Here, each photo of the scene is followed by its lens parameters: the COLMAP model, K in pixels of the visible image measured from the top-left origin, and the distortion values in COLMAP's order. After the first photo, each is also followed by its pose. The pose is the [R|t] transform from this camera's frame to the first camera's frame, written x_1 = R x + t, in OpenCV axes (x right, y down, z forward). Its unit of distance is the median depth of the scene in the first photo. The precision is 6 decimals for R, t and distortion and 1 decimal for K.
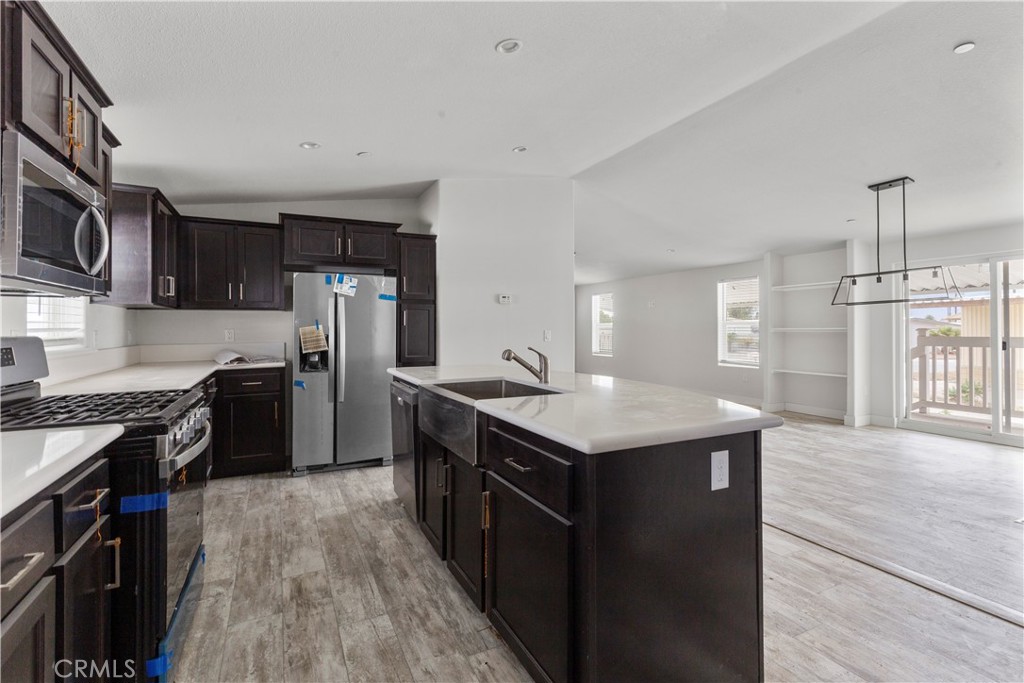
lens RADIAL K [[464.9, 0, 502.8], [0, 464.9, 326.4], [0, 0, 1]] dist [-0.002716, 0.003281]
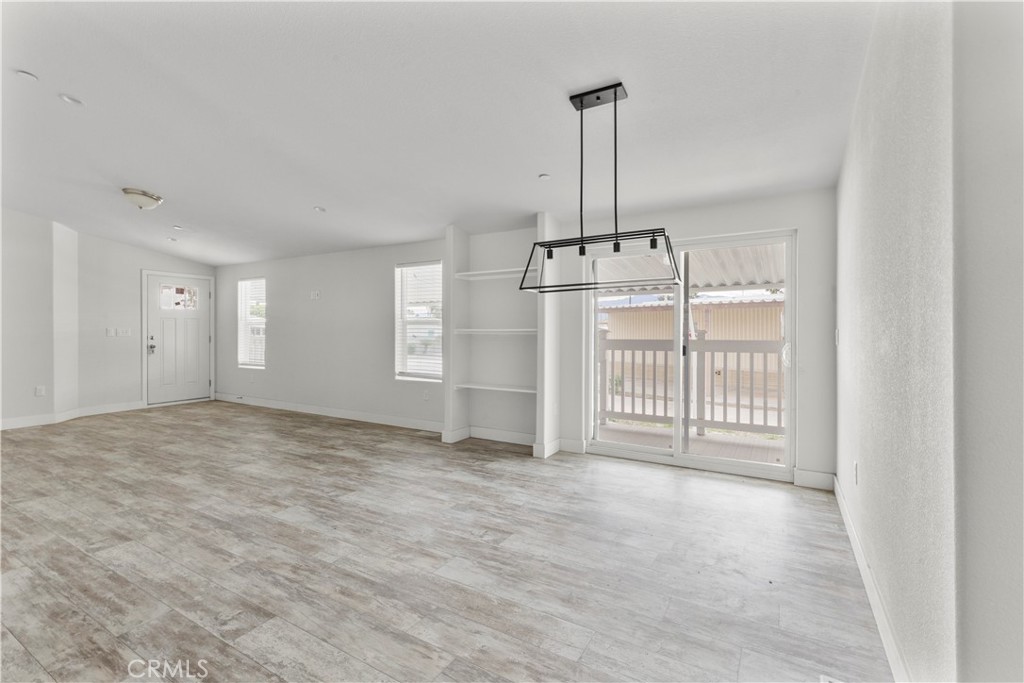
lens RADIAL K [[464.9, 0, 511.5], [0, 464.9, 331.2], [0, 0, 1]] dist [-0.002716, 0.003281]
pose [[0.829462, 0.003705, 0.558550, 0.279006], [-0.007353, 0.999964, 0.004286, 0.003928], [-0.558514, -0.007662, 0.829460, 0.388897]]
